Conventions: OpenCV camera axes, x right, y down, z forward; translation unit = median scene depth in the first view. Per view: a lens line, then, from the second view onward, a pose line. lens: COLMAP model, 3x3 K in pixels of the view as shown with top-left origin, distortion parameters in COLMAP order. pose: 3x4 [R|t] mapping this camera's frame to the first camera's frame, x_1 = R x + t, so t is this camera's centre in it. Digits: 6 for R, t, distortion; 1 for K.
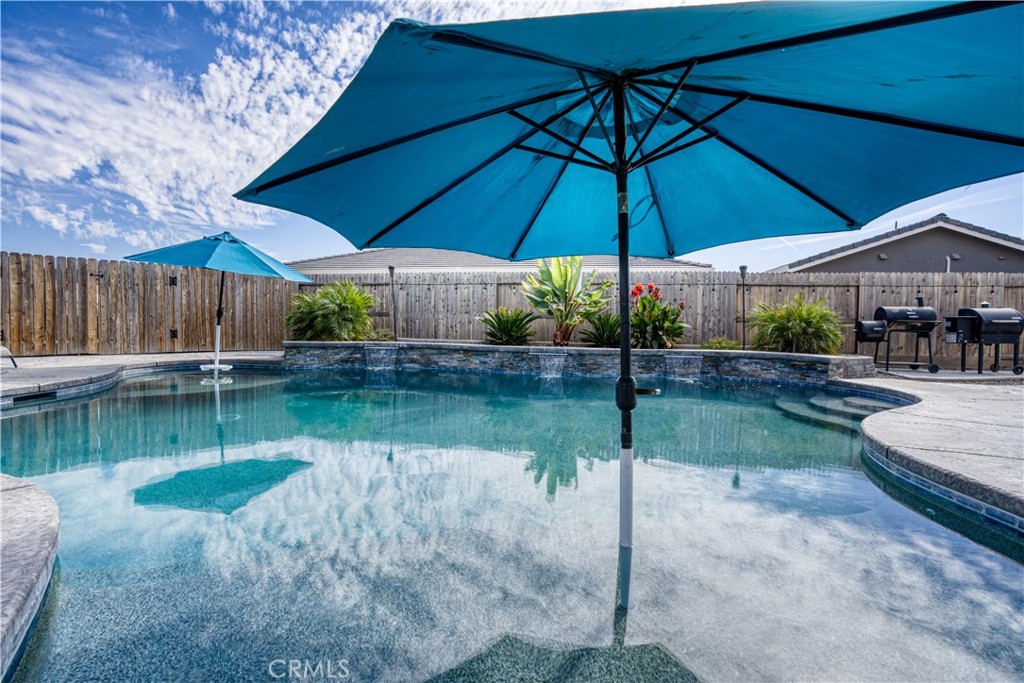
lens RADIAL K [[497.9, 0, 512.0], [0, 497.9, 341.5], [0, 0, 1]] dist [-0.001263, 0.000425]
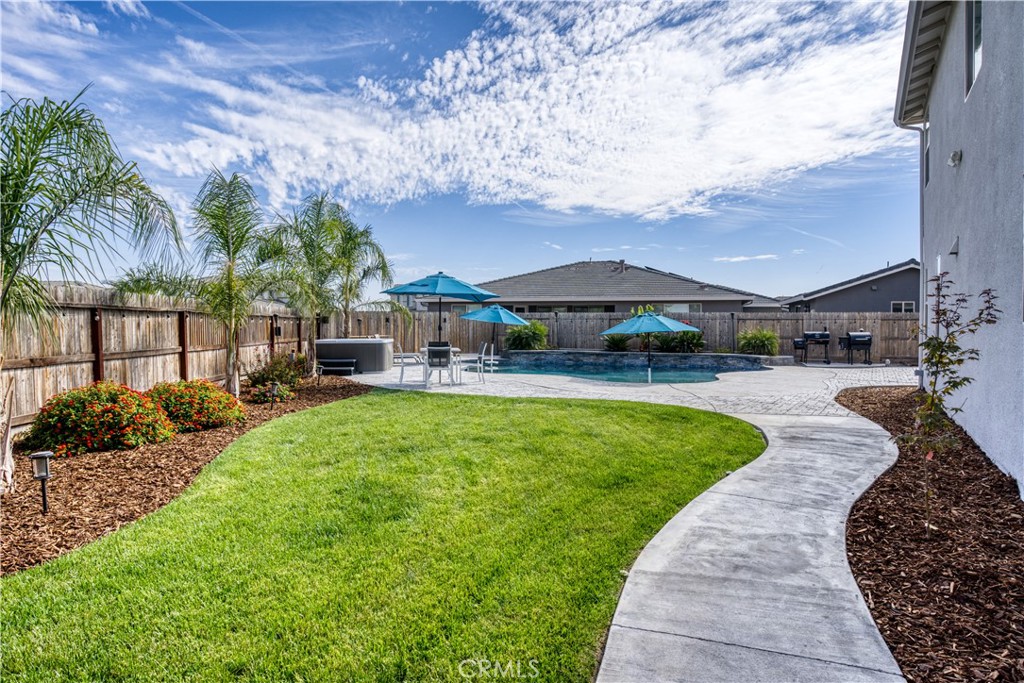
lens RADIAL K [[604.6, 0, 512.0], [0, 604.6, 341.5], [0, 0, 1]] dist [0.001143, 0.000303]
pose [[0.990850, -0.008006, -0.134731, -0.104936], [0.007514, 0.999963, -0.004164, -0.028607], [0.134760, 0.003113, 0.990873, -1.589832]]
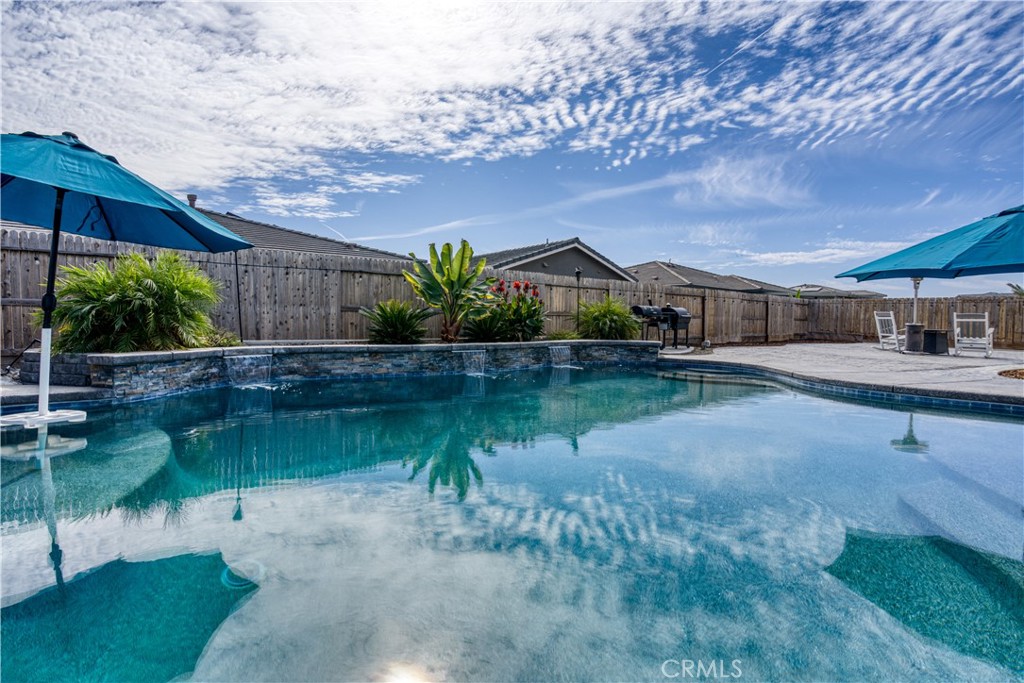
lens RADIAL K [[497.9, 0, 512.0], [0, 497.9, 341.5], [0, 0, 1]] dist [-0.001263, 0.000425]
pose [[0.687689, -0.041696, 0.724807, -0.534565], [0.025163, 0.999118, 0.033603, -0.022515], [-0.725569, -0.004870, 0.688132, 0.271788]]
